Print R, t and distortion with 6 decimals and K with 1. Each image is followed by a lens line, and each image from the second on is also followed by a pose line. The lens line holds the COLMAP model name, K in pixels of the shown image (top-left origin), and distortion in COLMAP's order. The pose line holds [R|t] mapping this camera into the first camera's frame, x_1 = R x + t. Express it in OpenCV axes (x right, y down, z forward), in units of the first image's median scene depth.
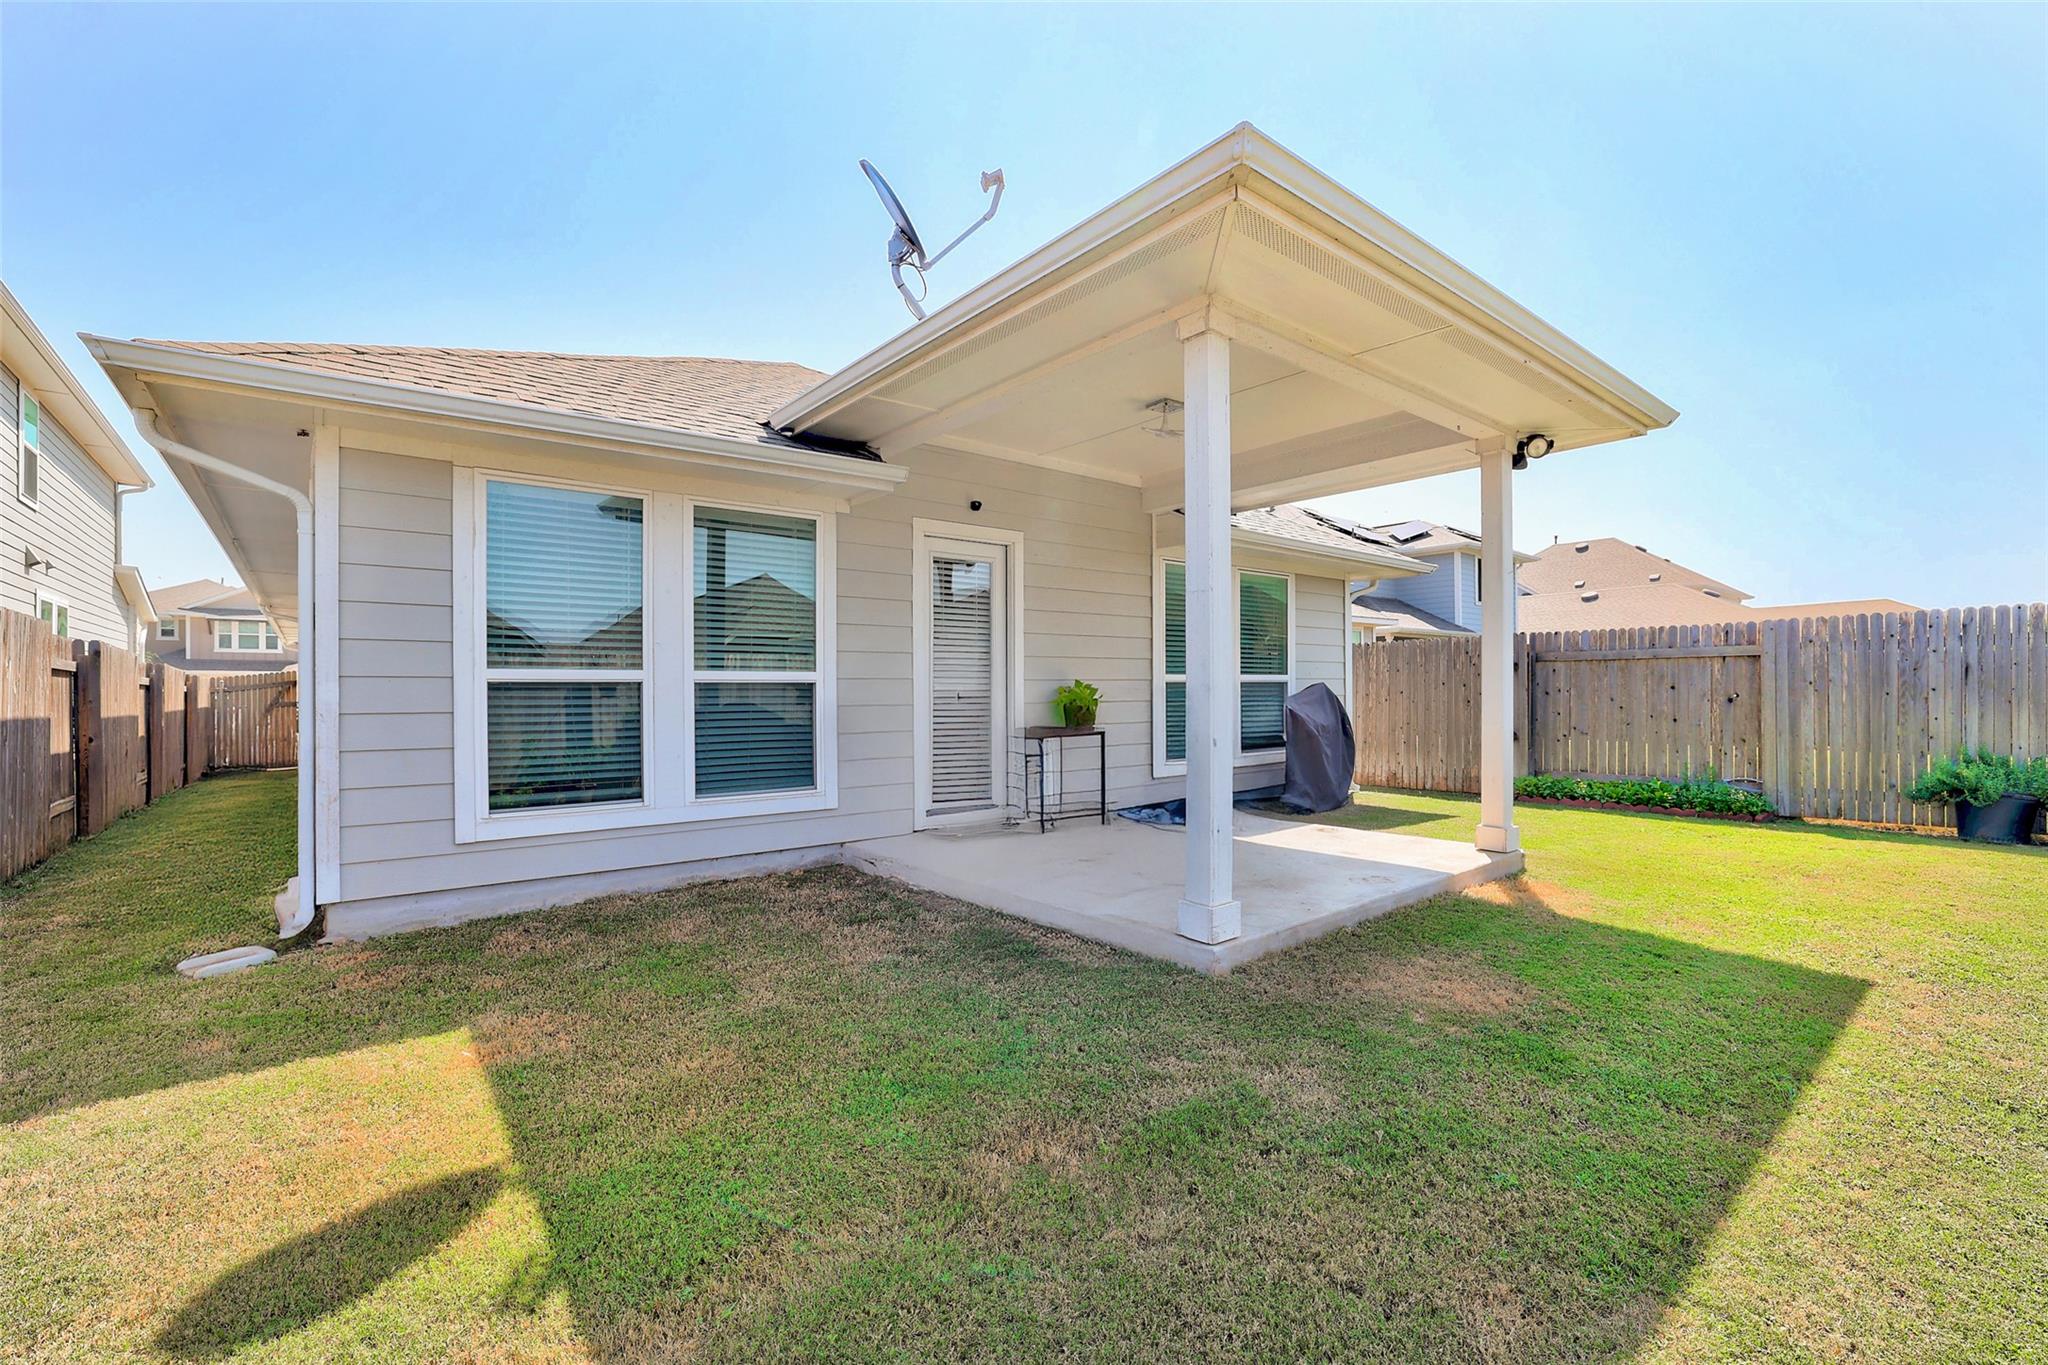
lens RADIAL K [[894.5, 0, 1026.0], [0, 894.5, 687.2], [0, 0, 1]] dist [-0.006809, 0.001119]
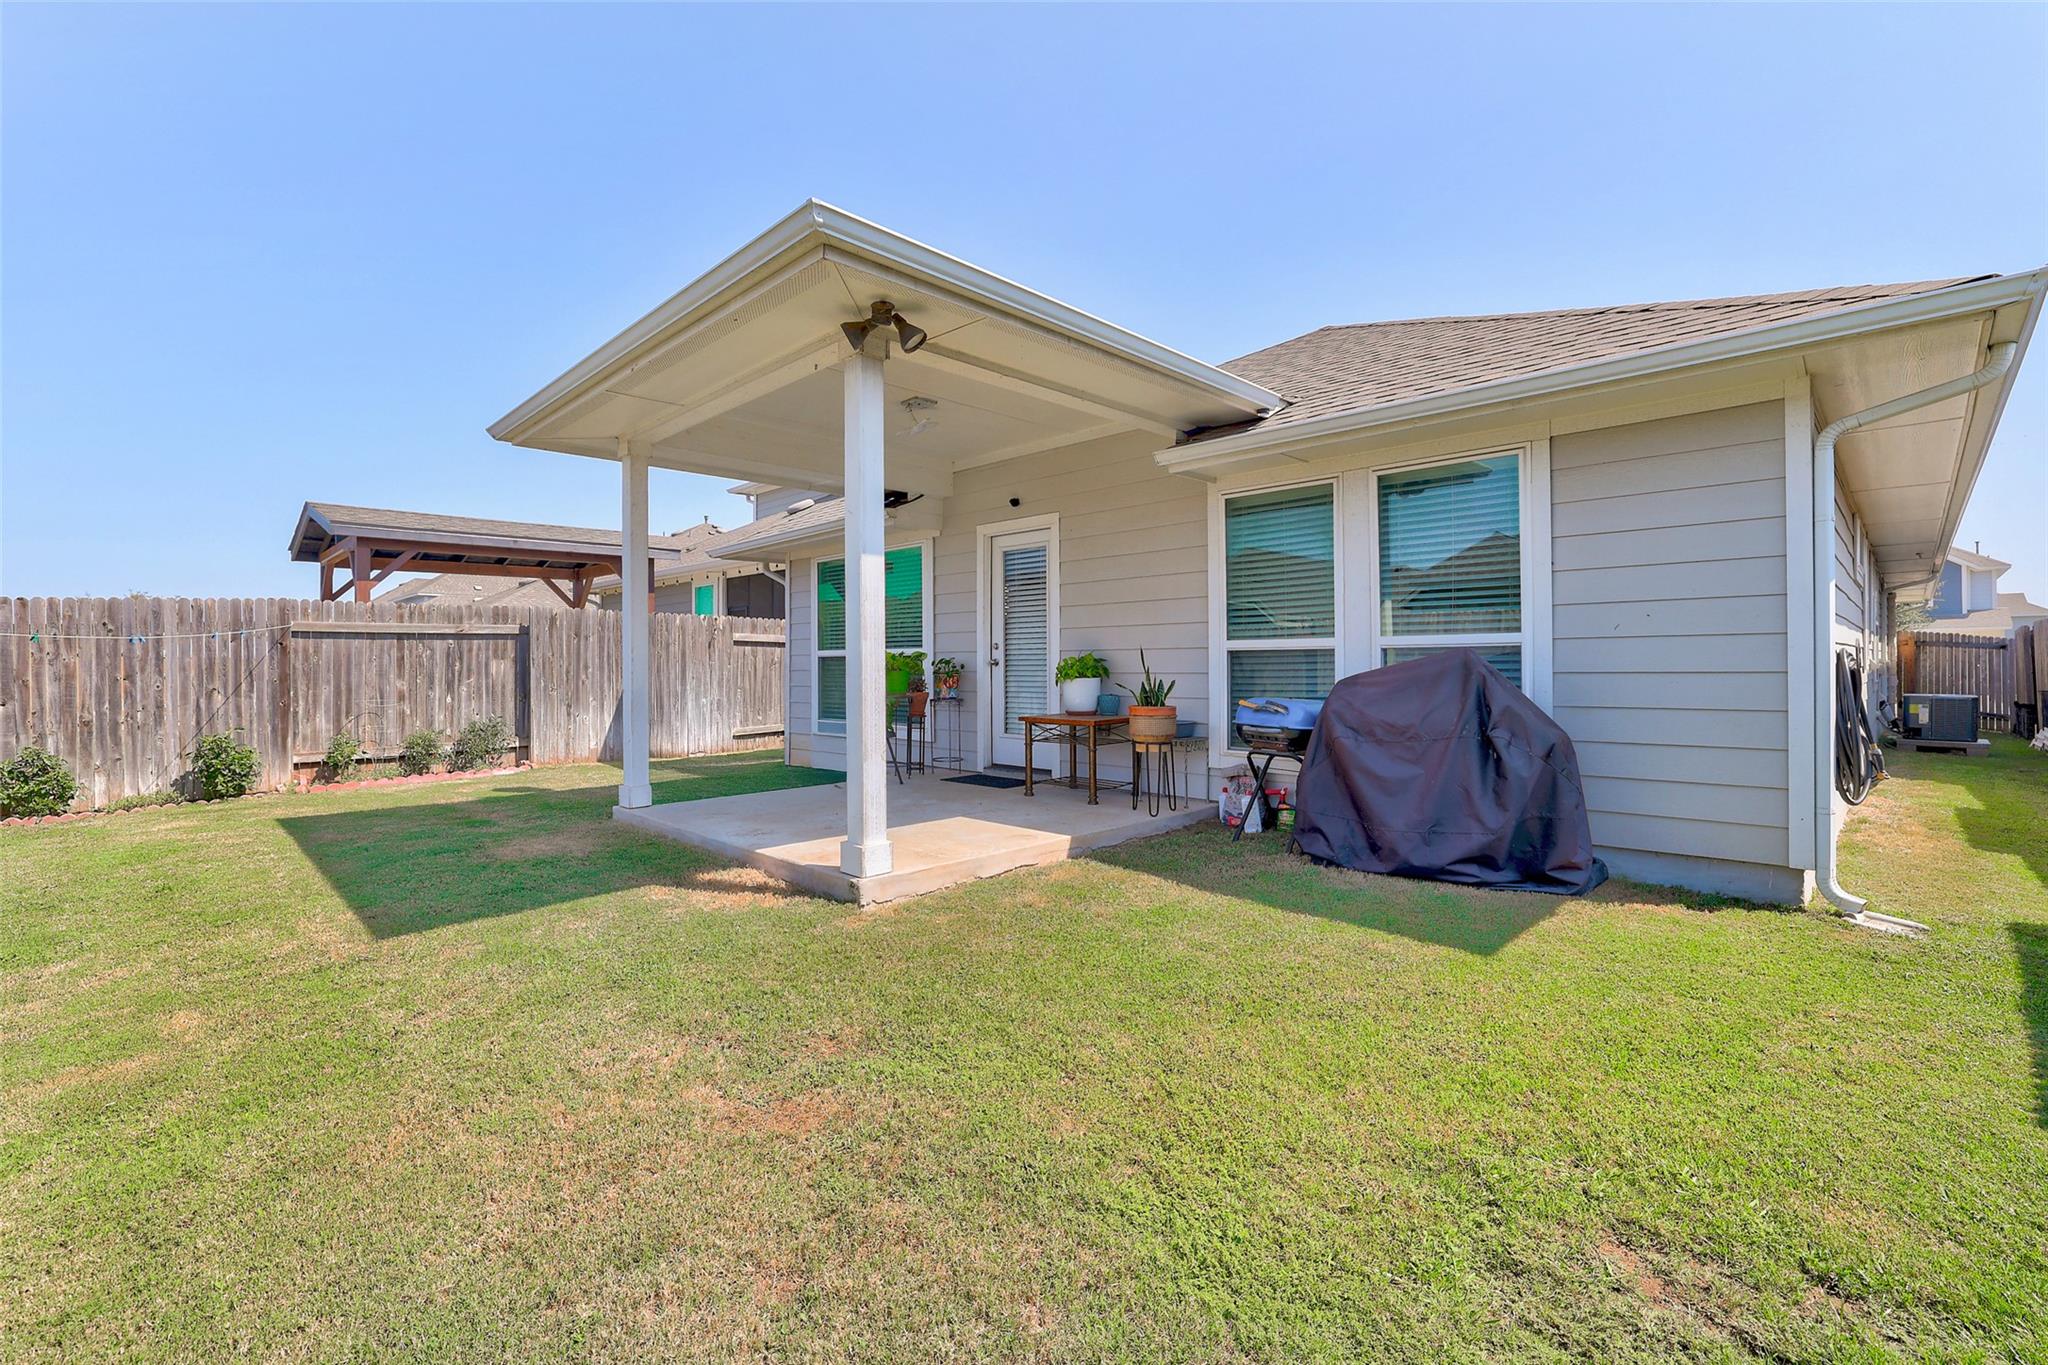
lens RADIAL K [[894.5, 0, 1016.0], [0, 894.5, 674.2], [0, 0, 1]] dist [-0.006809, 0.001119]
pose [[0.092295, 0.018761, -0.995555, 0.715882], [0.011458, 0.999736, 0.019902, -0.000981], [0.995666, -0.013244, 0.092056, 0.572271]]
